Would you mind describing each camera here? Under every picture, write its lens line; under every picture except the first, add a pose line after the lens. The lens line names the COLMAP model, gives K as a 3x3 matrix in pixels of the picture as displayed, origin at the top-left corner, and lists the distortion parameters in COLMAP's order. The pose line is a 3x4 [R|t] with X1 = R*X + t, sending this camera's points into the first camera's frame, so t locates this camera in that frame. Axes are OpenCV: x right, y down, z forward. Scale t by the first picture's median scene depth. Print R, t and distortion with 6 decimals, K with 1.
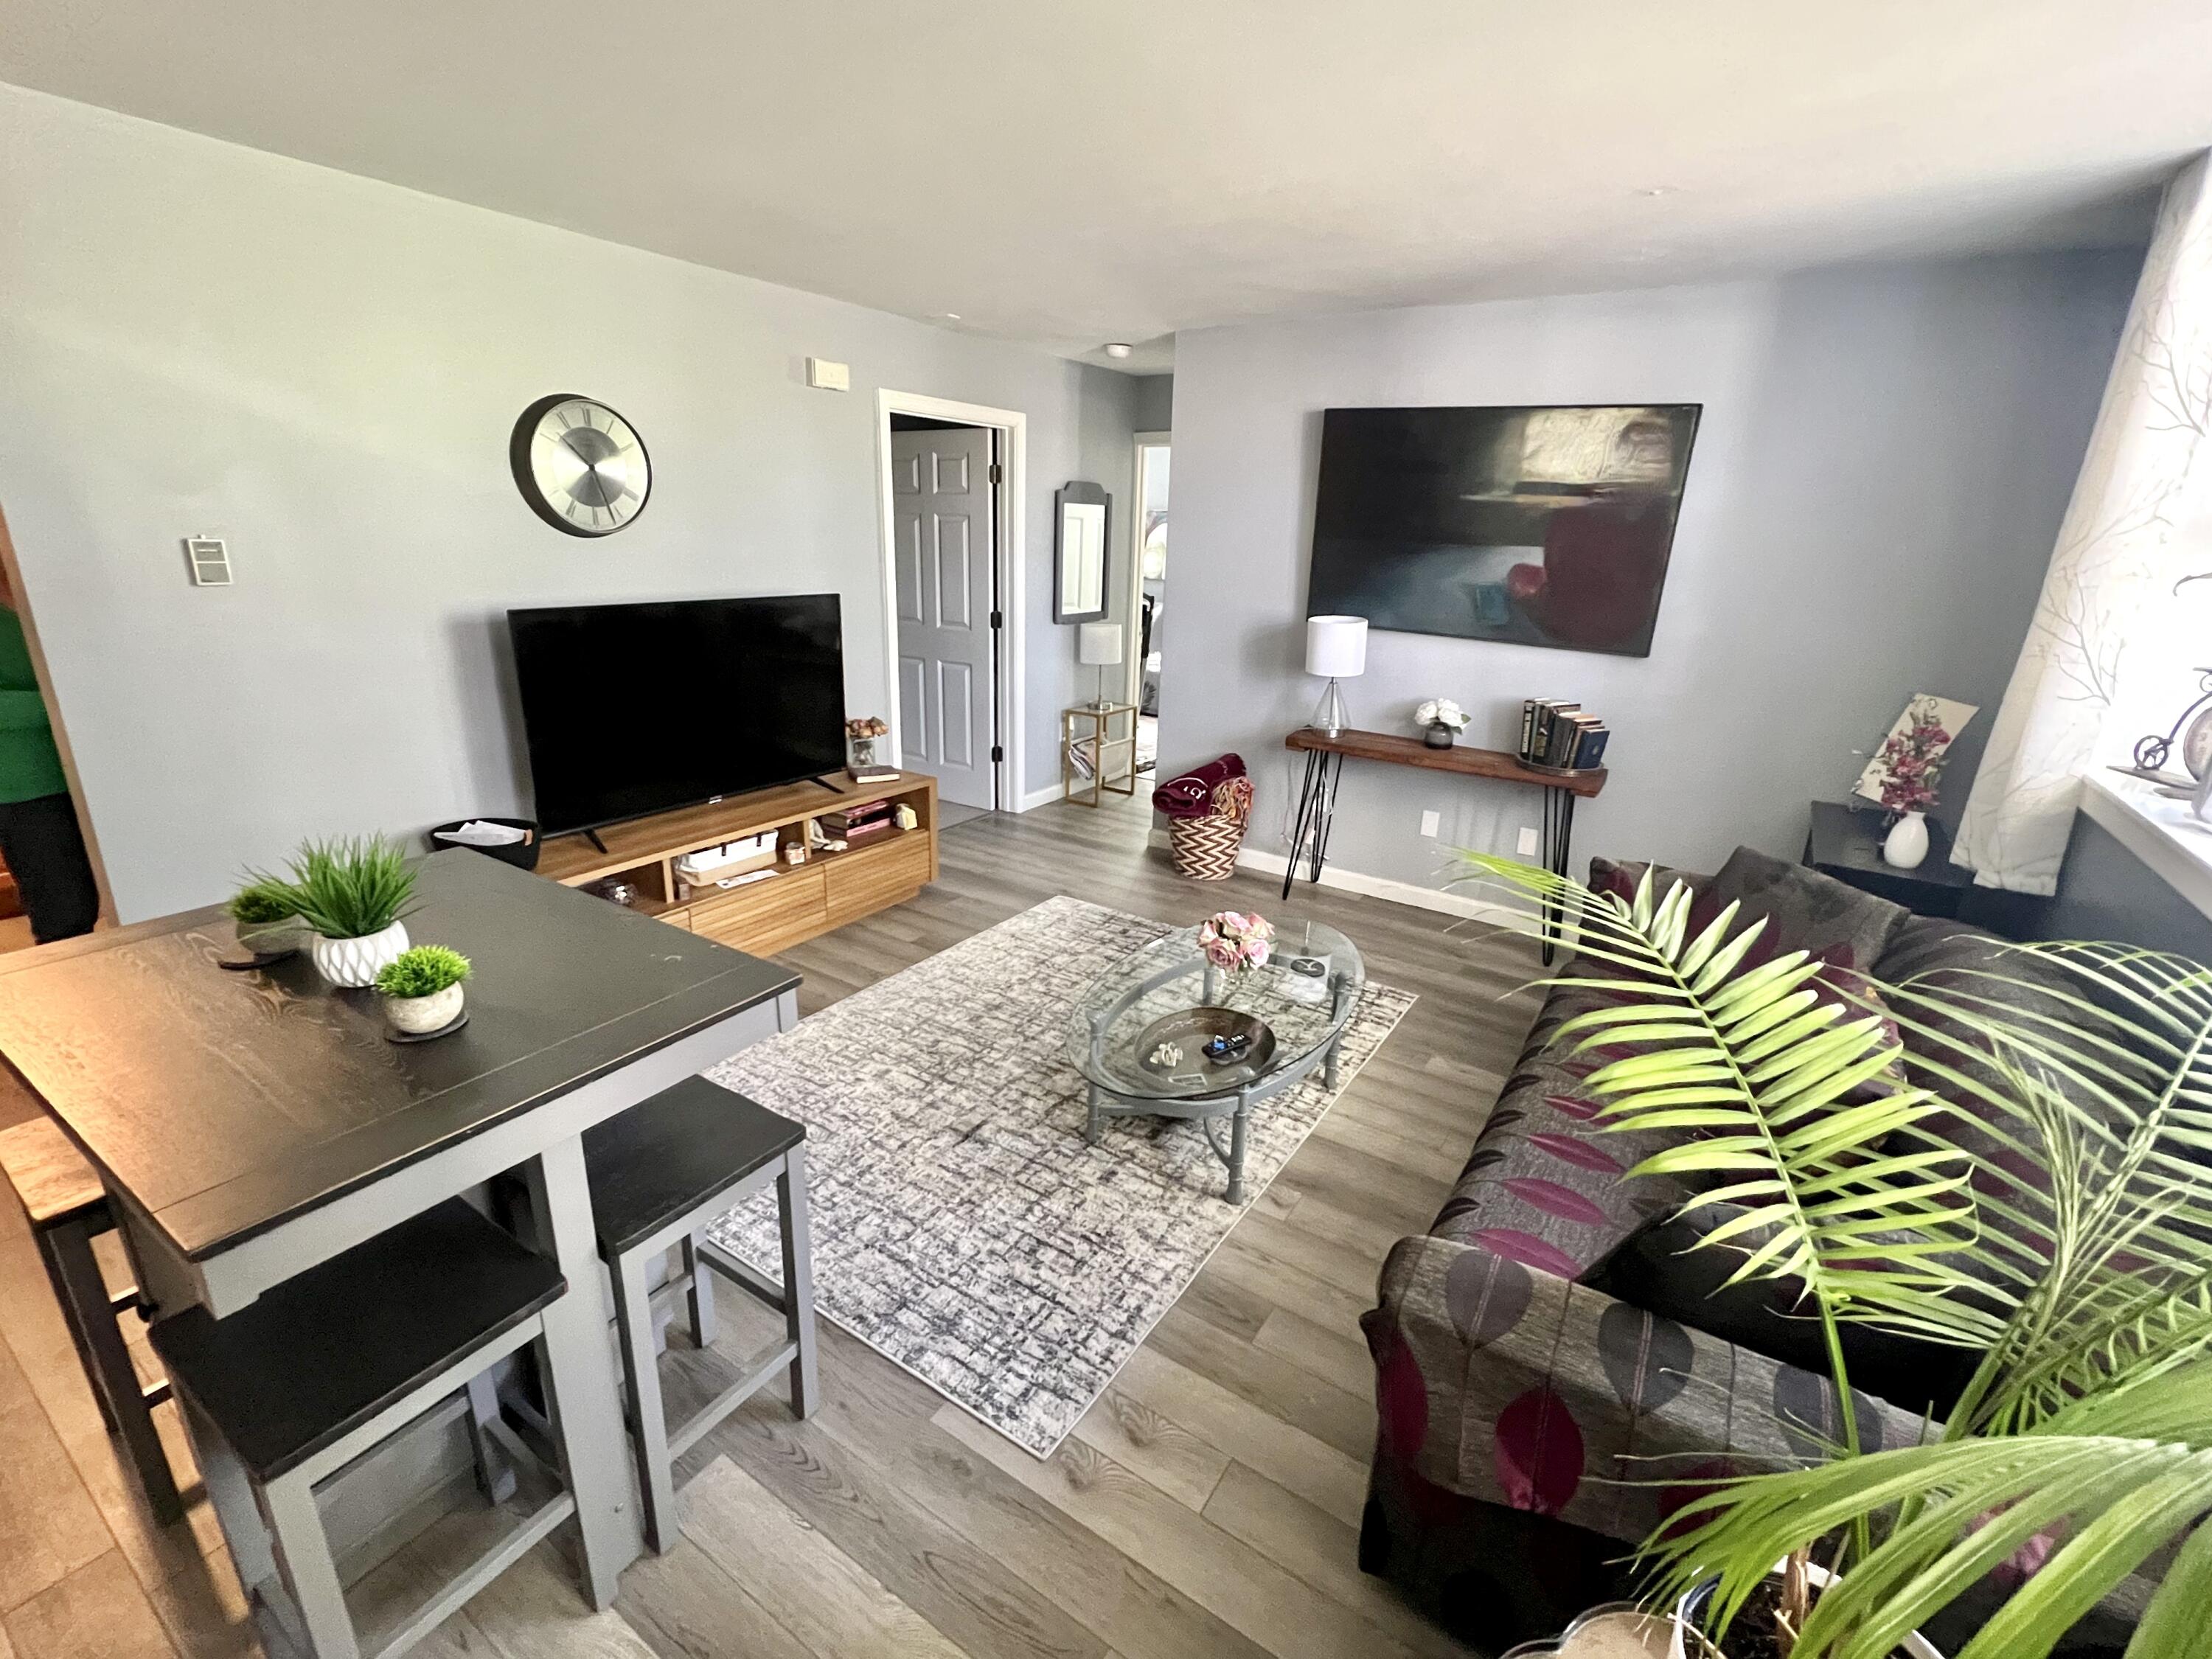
lens RADIAL K [[973.9, 0, 1106.0], [0, 973.9, 829.5], [0, 0, 1]] dist [0.000824, 0.000079]
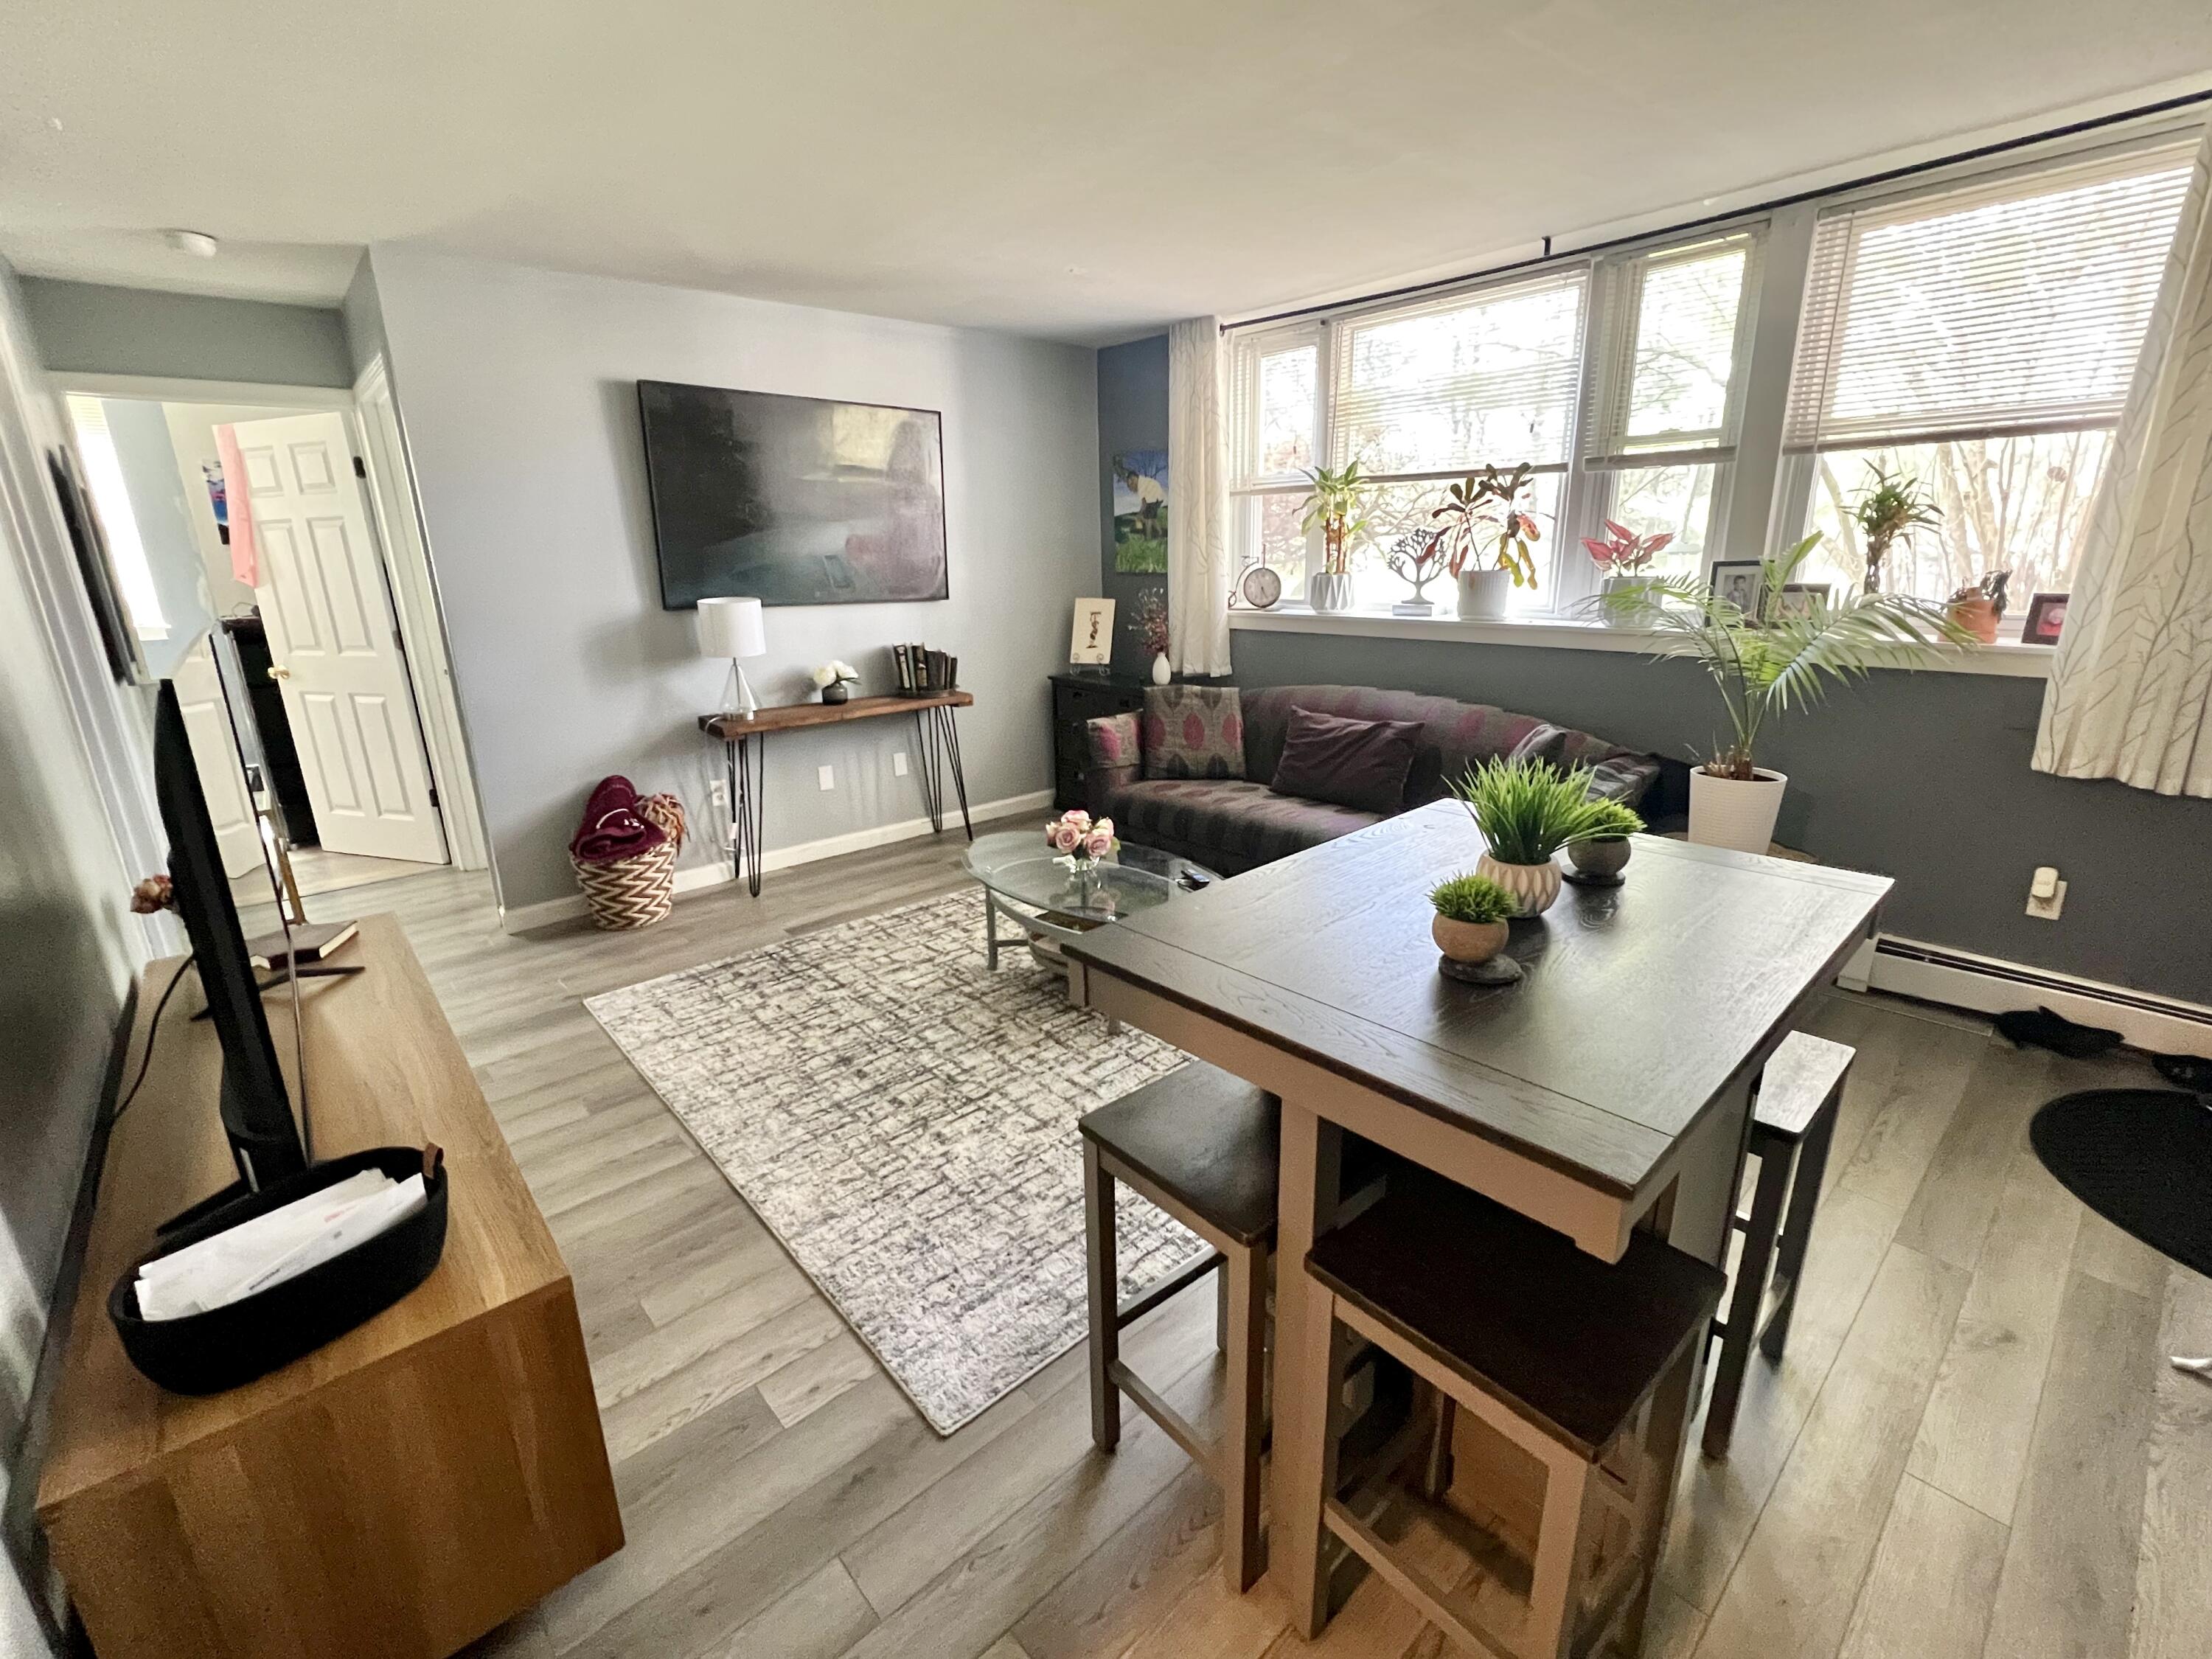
lens RADIAL K [[959.4, 0, 1106.0], [0, 959.4, 829.5], [0, 0, 1]] dist [-0.000119, 0.000176]
pose [[0.258620, -0.308073, 0.915536, -0.621231], [0.322203, 0.921014, 0.218901, -0.091808], [-0.910660, 0.238376, 0.337455, 0.381835]]
